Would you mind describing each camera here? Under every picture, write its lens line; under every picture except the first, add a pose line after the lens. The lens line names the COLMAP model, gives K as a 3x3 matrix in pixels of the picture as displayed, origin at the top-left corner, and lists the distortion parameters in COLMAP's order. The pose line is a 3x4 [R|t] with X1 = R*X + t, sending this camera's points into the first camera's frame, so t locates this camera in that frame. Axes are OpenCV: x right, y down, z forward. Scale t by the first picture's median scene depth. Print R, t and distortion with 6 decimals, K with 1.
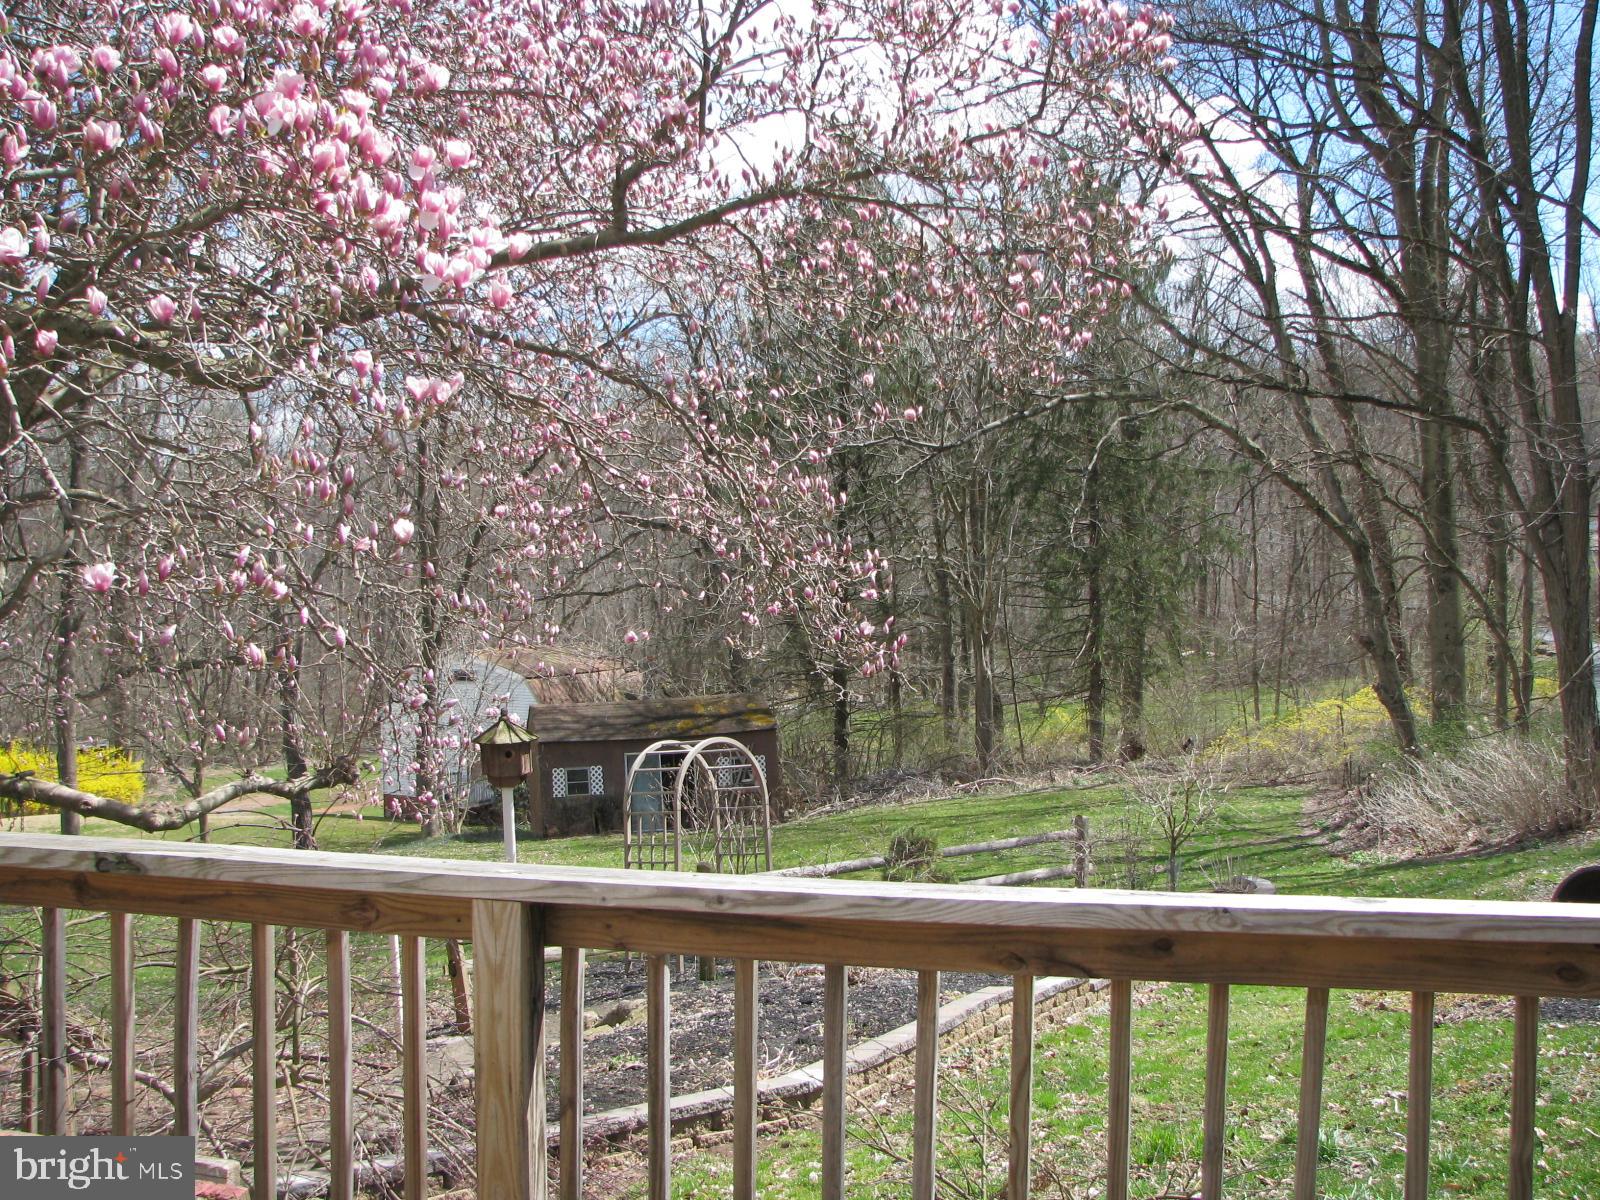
lens RADIAL K [[1716.7, 0, 817.1], [0, 1716.7, 608.7], [0, 0, 1]] dist [-0.203376, 0.273107]
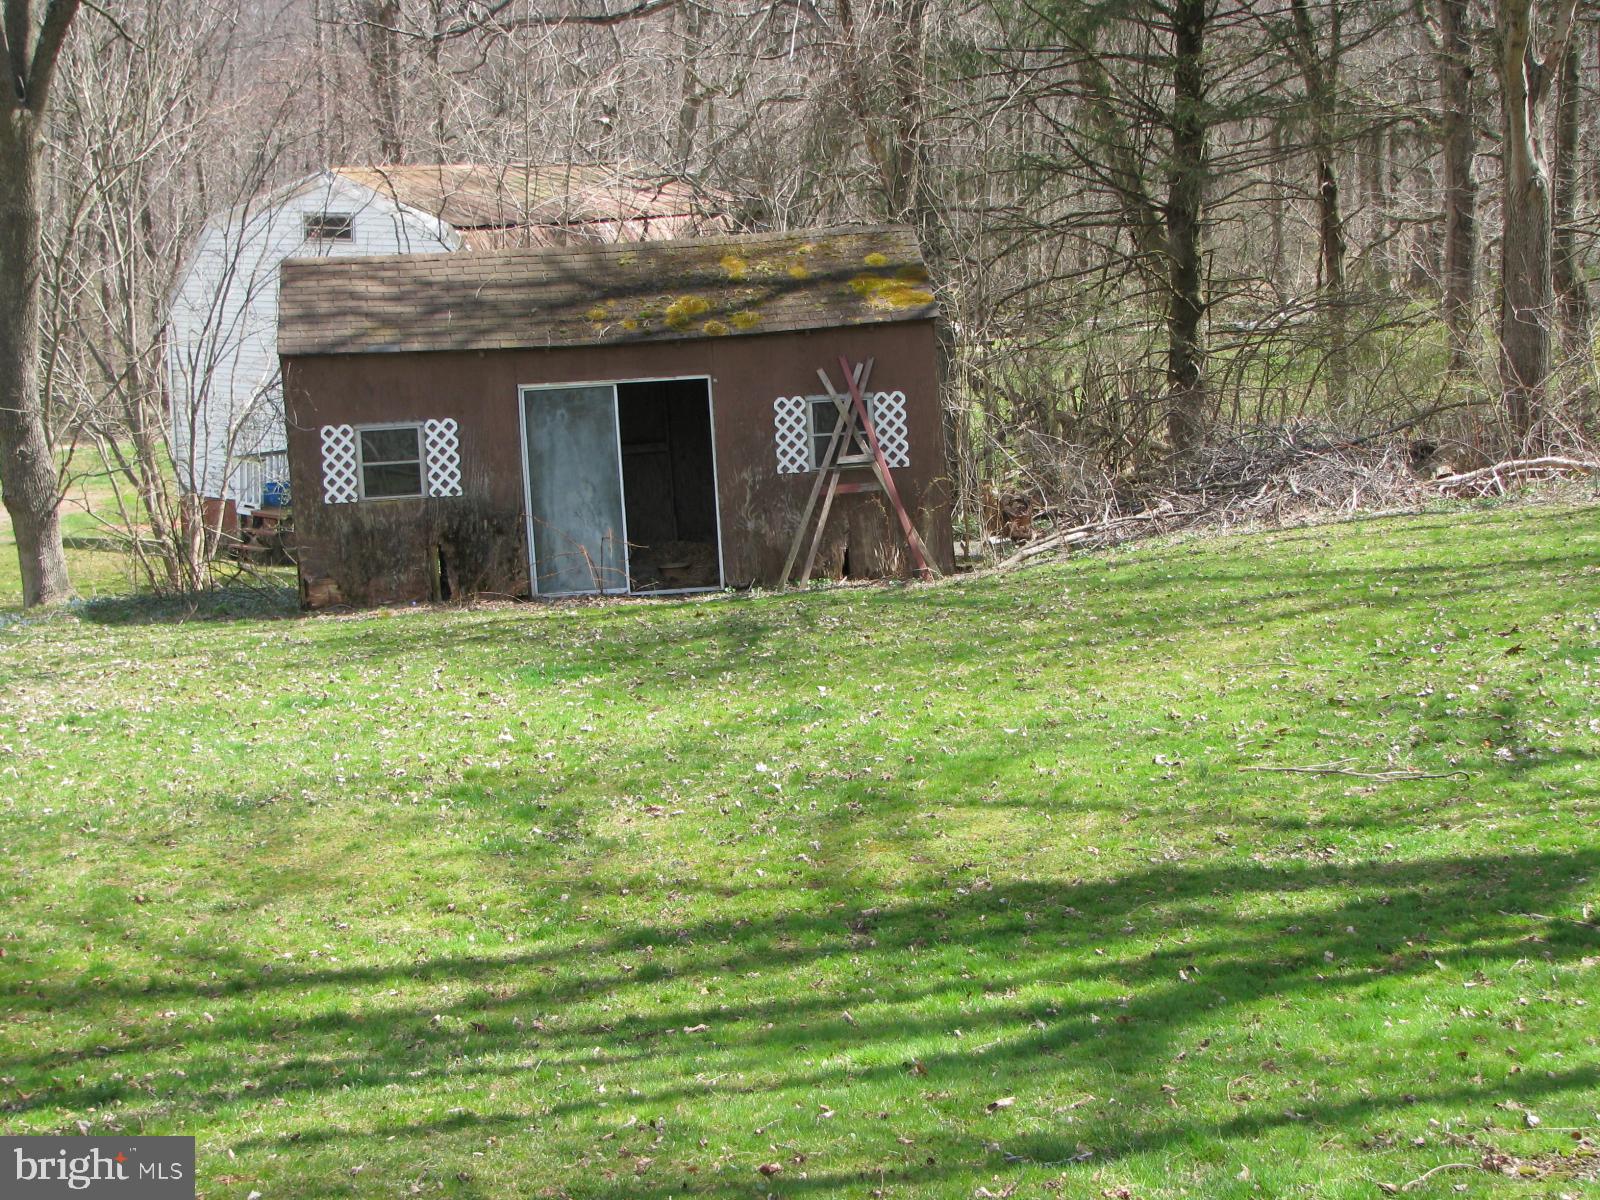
lens RADIAL K [[2783.2, 0, 799.6], [0, 2783.2, 695.7], [0, 0, 1]] dist [-0.003510, 0.003944]
pose [[0.985588, 0.018179, -0.168183, 0.071935], [0.012159, 0.984024, 0.177619, 0.063613], [0.168725, -0.177104, 0.969622, 0.590961]]
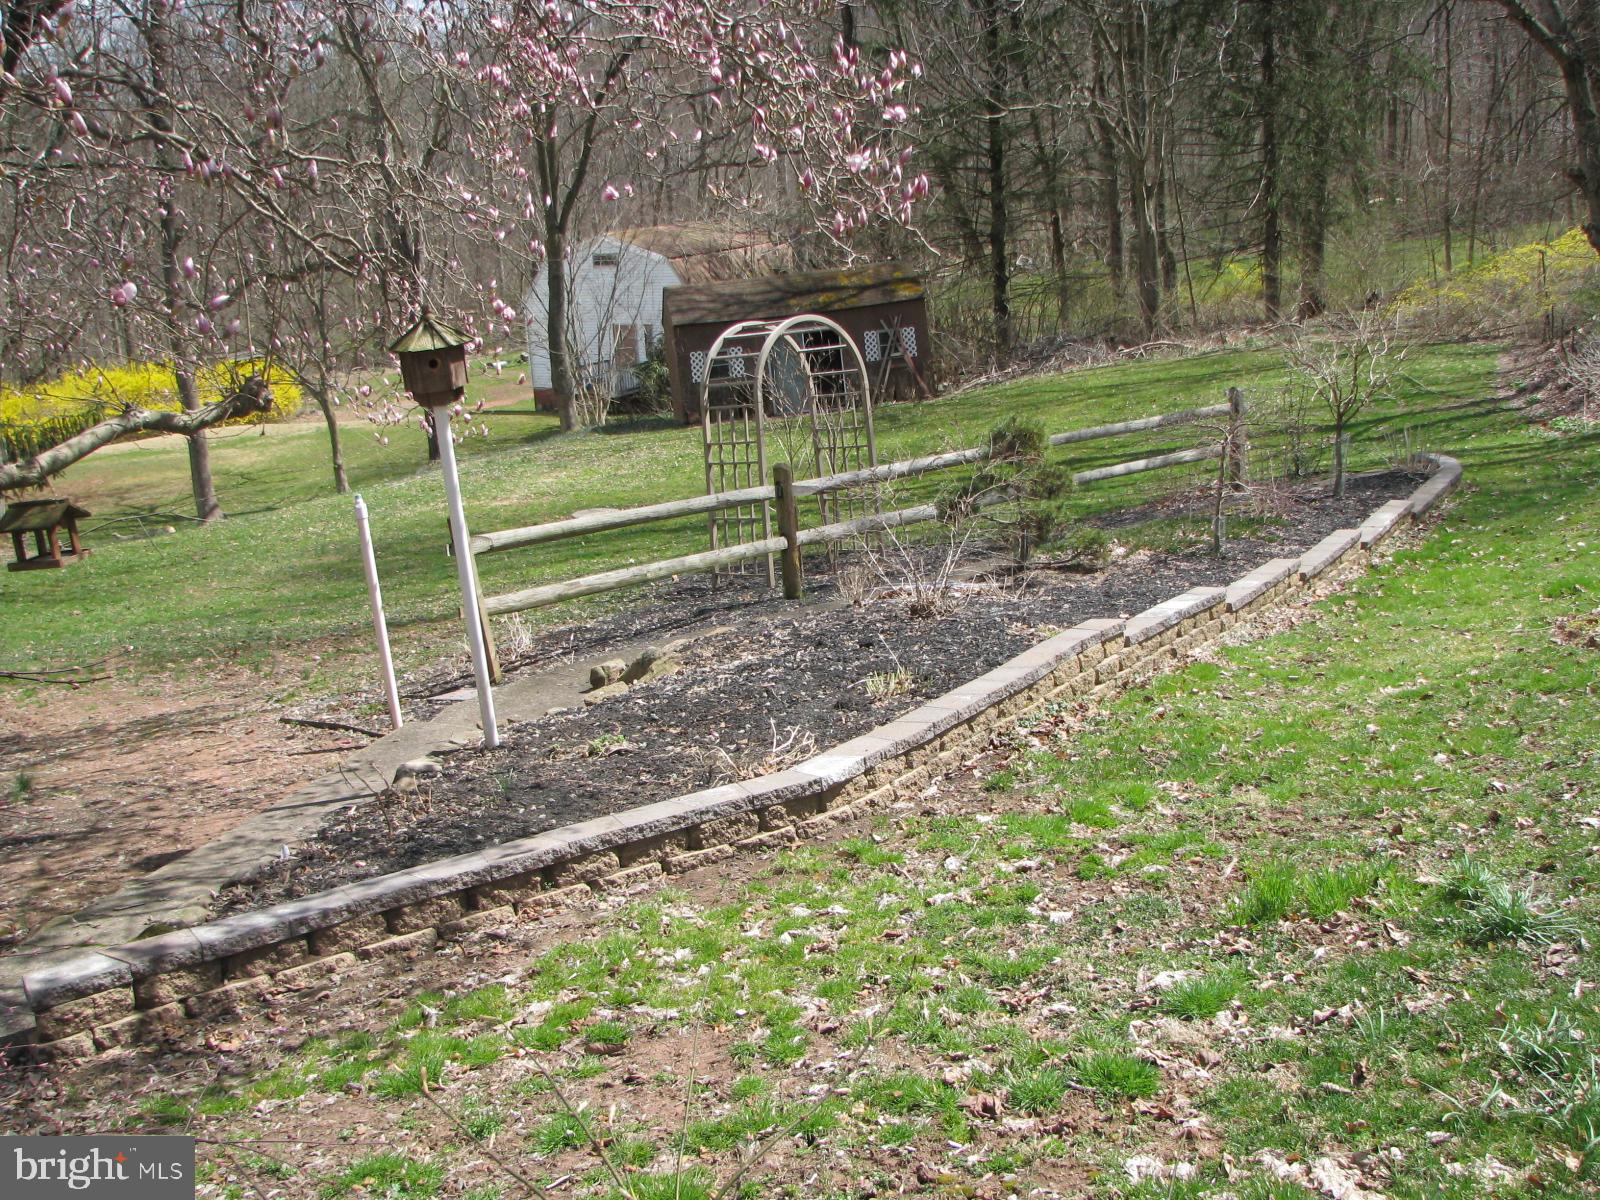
lens RADIAL K [[1716.7, 0, 817.1], [0, 1716.7, 608.7], [0, 0, 1]] dist [-0.203376, 0.273107]
pose [[0.993409, -0.030218, -0.110566, 0.022822], [0.056670, 0.967961, 0.244623, 0.004647], [0.099632, -0.249276, 0.963294, 0.077140]]
